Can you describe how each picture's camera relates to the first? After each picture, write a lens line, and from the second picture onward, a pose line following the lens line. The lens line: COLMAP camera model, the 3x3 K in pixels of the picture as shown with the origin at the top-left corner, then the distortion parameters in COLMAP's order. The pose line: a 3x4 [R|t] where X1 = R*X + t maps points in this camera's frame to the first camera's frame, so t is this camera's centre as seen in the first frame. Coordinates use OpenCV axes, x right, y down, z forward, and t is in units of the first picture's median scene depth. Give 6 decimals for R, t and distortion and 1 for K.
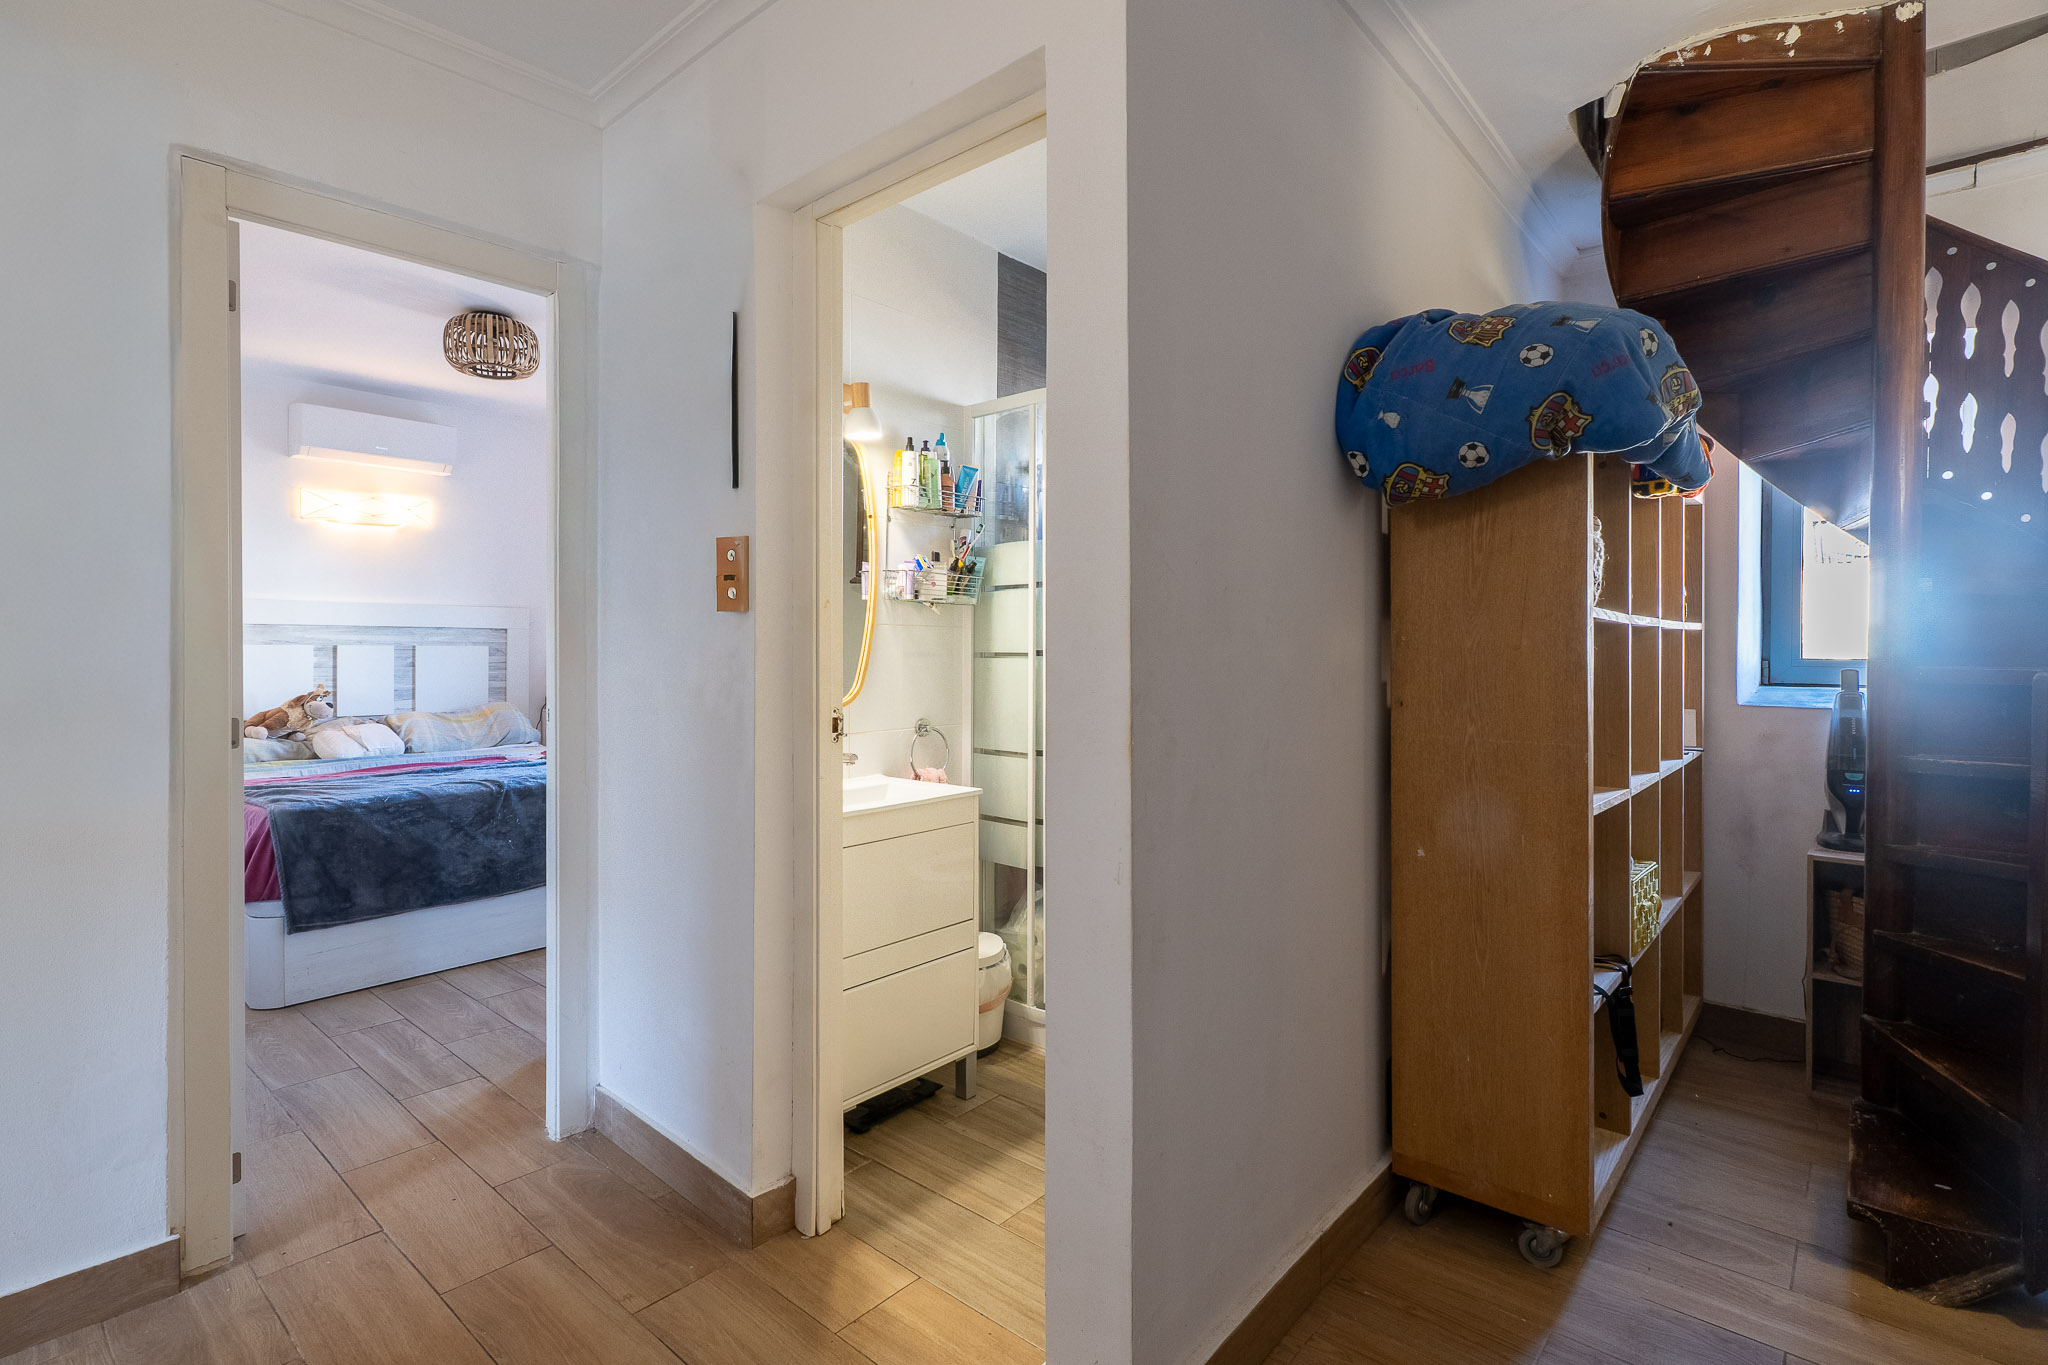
lens RADIAL K [[993.9, 0, 1009.4], [0, 993.9, 663.9], [0, 0, 1]] dist [-0.001611, -0.000709]
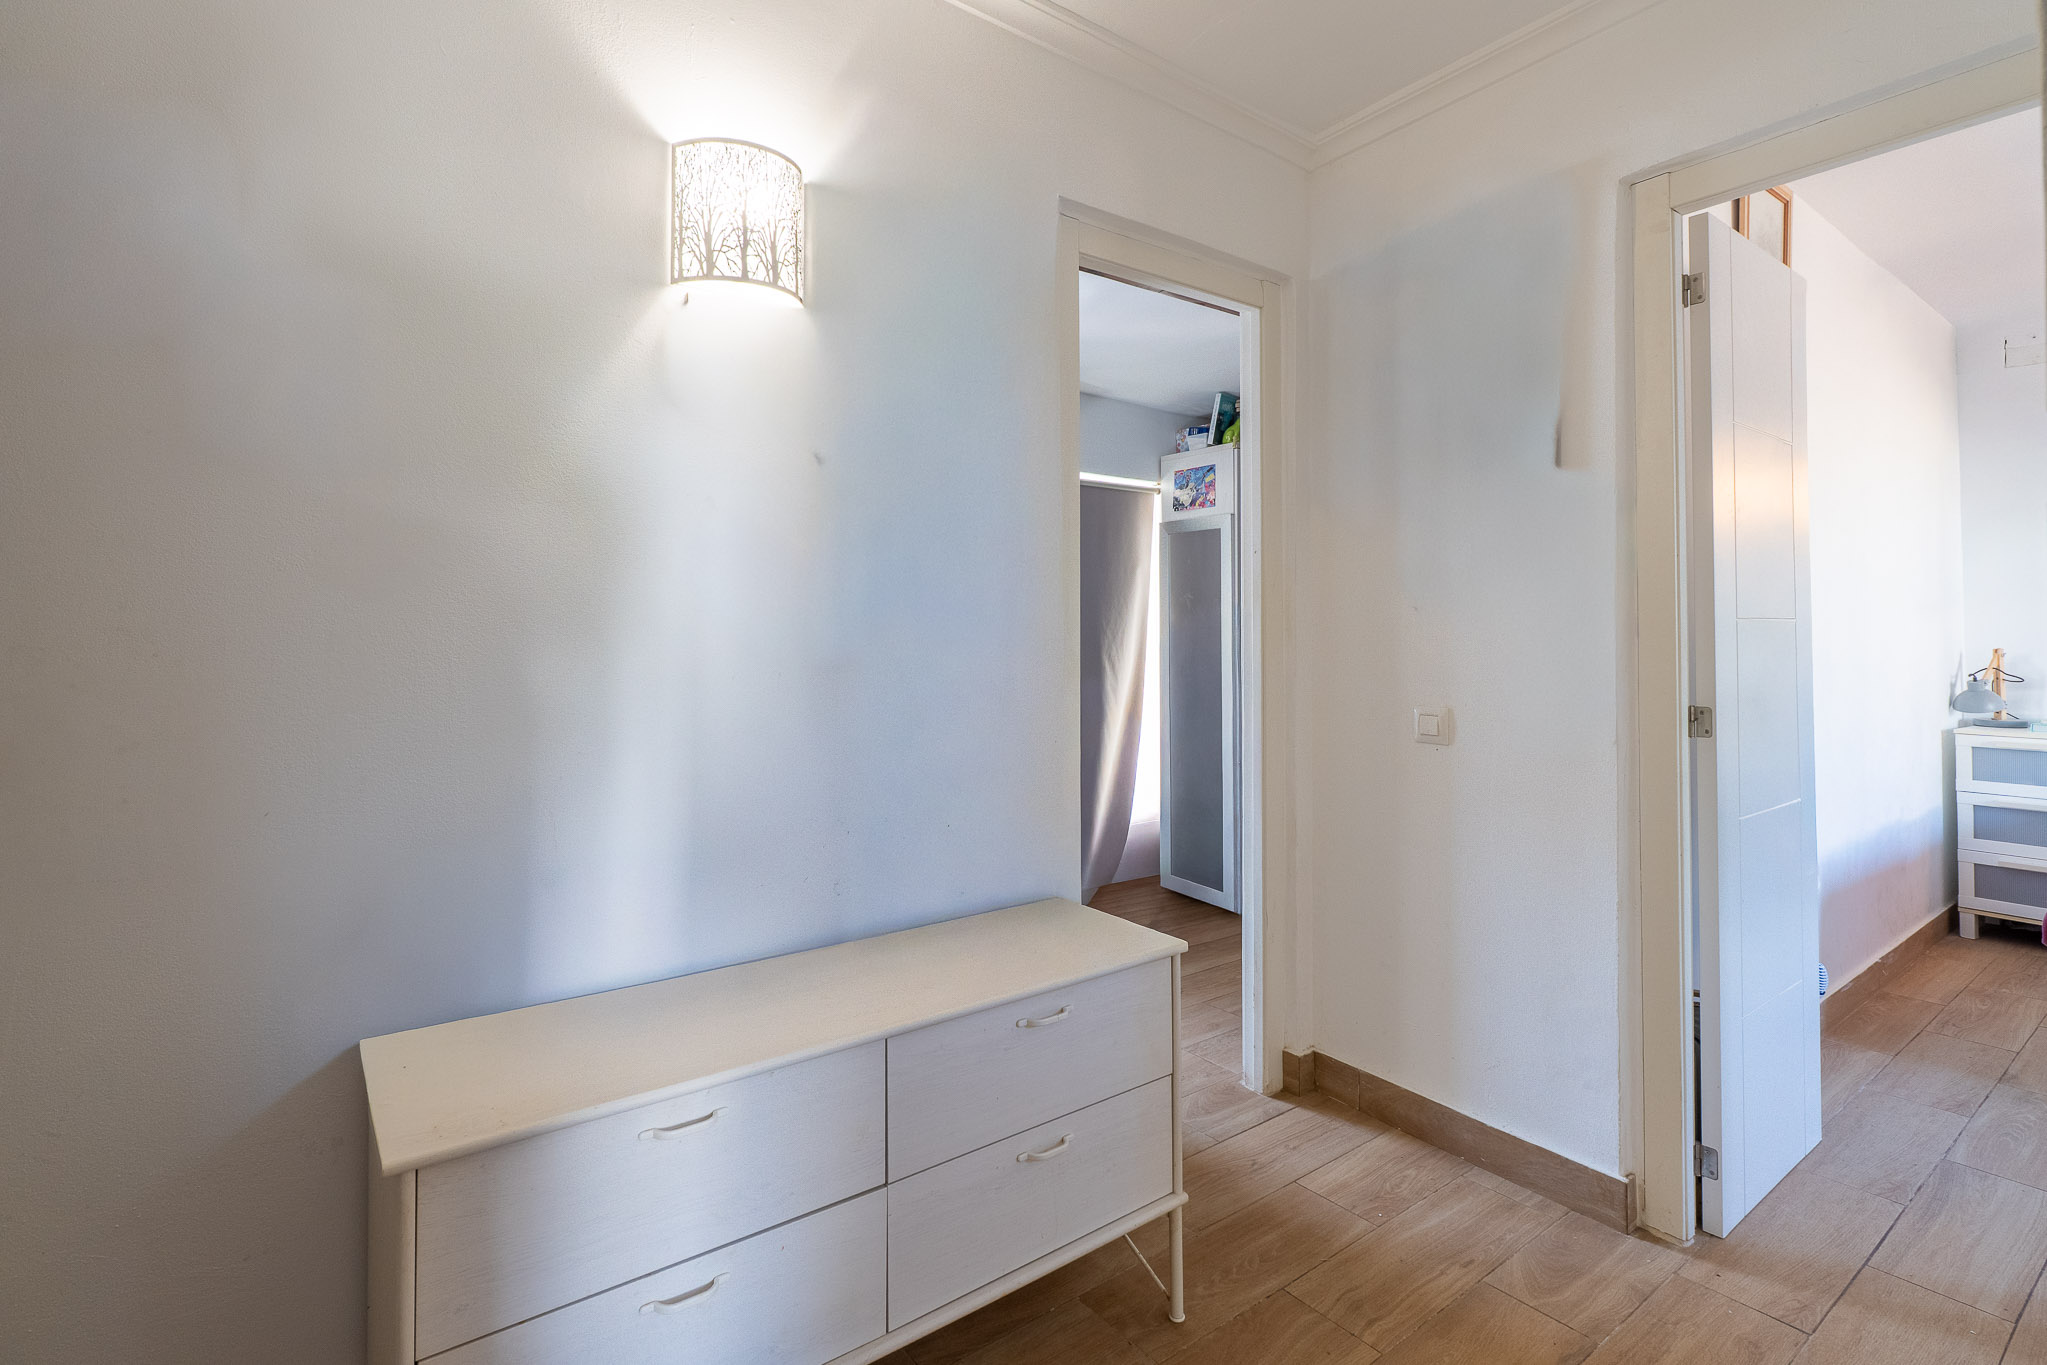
lens RADIAL K [[980.8, 0, 1021.7], [0, 980.8, 625.2], [0, 0, 1]] dist [-0.000747, -0.000249]
pose [[-0.206349, -0.015648, -0.978353, 0.121030], [-0.014137, 0.999815, -0.013009, -0.001696], [0.978376, 0.011146, -0.206532, 0.195897]]
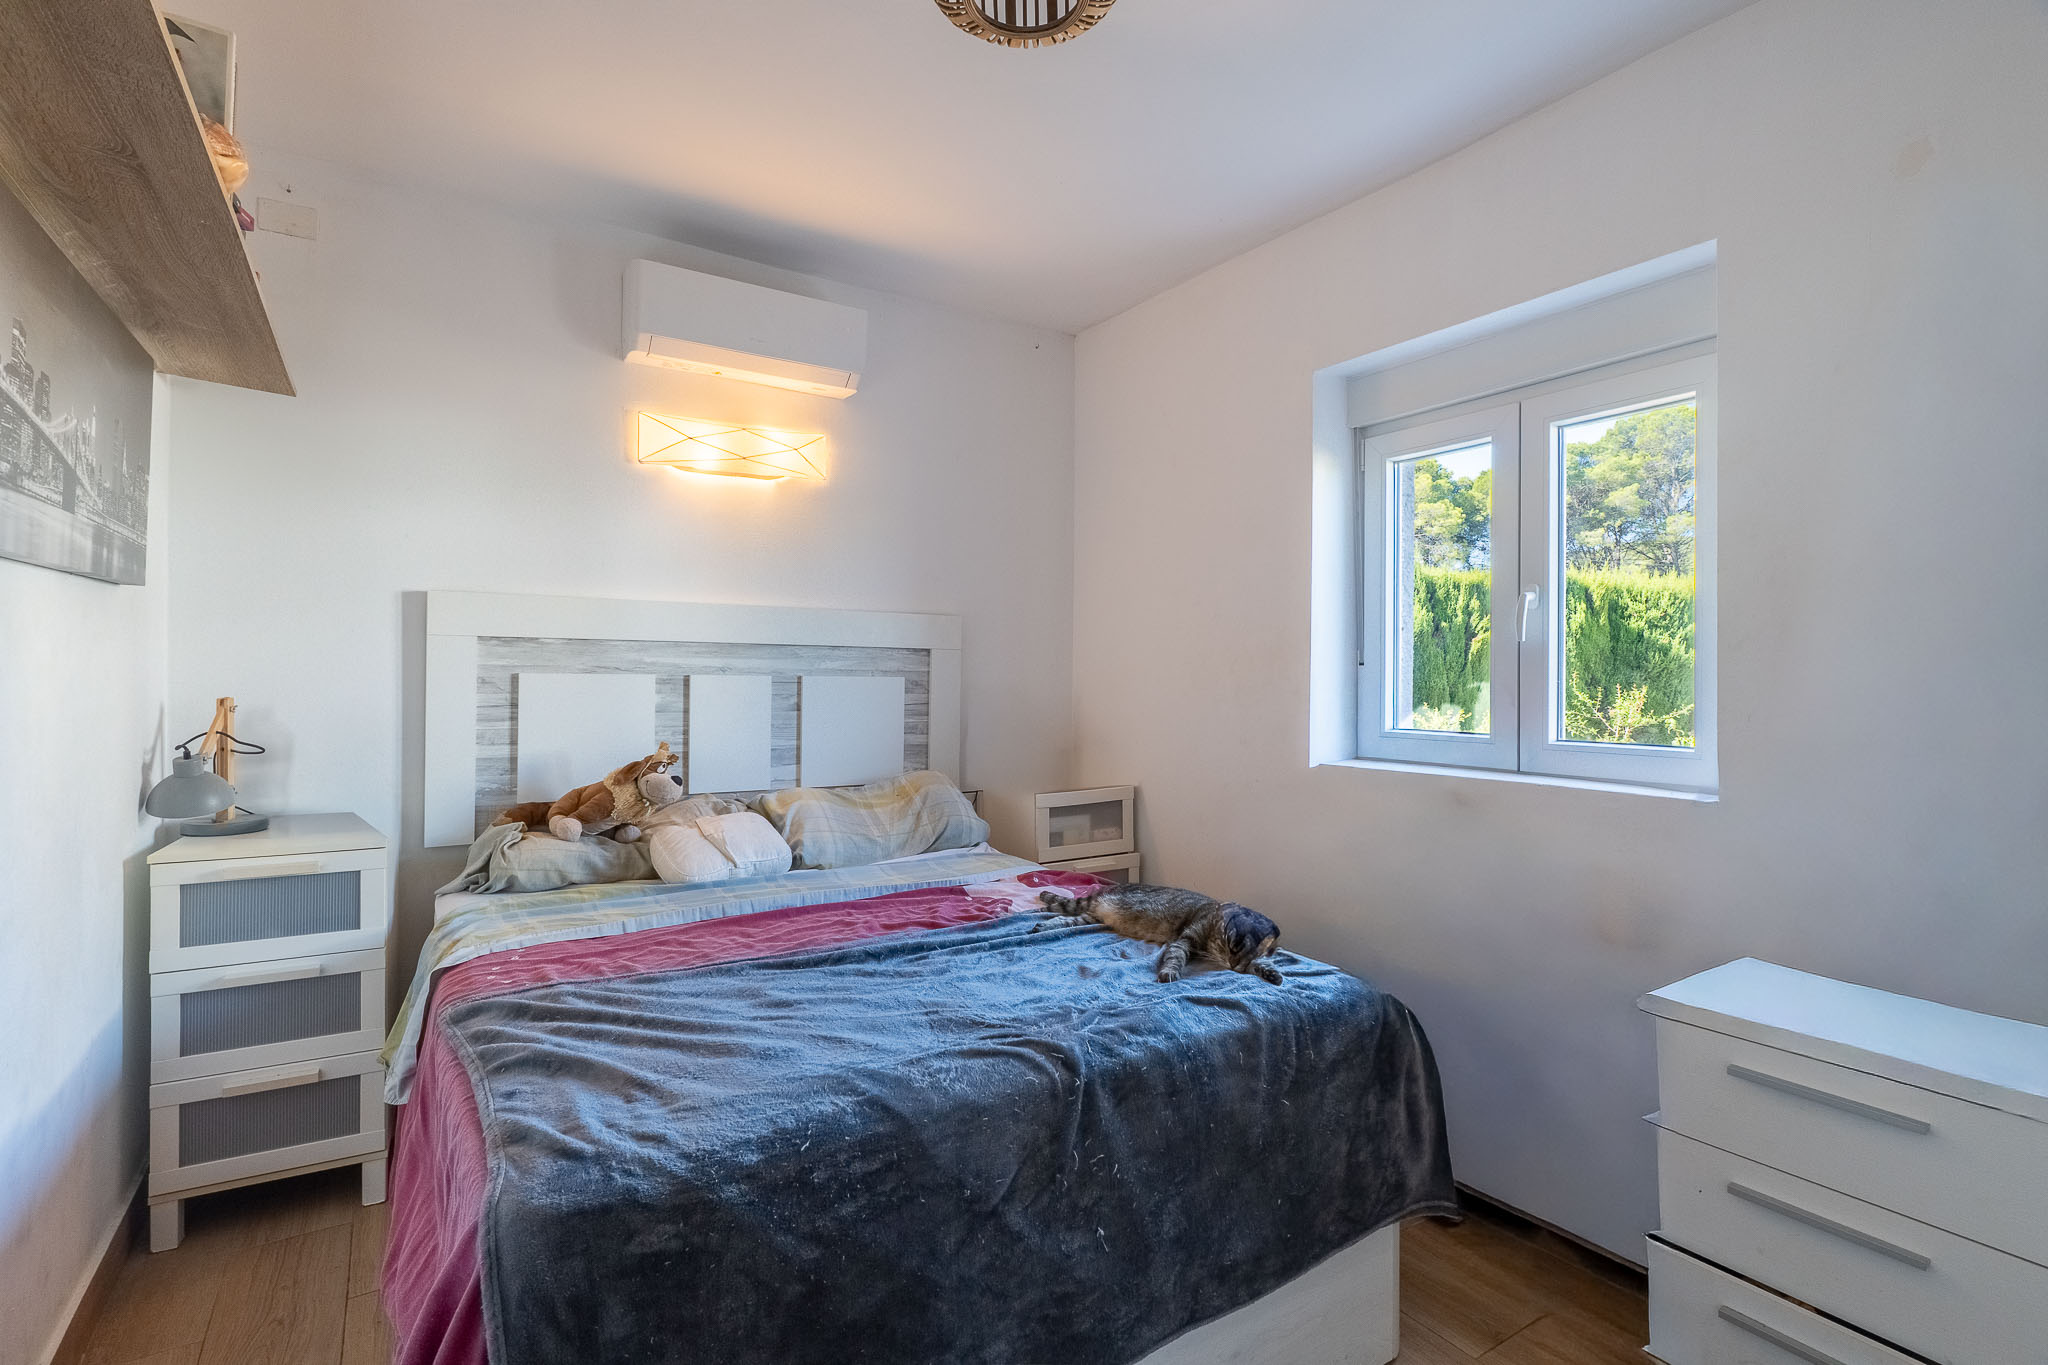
lens RADIAL K [[950.9, 0, 973.6], [0, 950.9, 686.9], [0, 0, 1]] dist [0.018315, -0.000273]
pose [[0.952430, 0.007180, -0.304673, -0.309162], [-0.009171, 0.999945, -0.005105, -0.009402], [0.304619, 0.007656, 0.952443, 0.460464]]
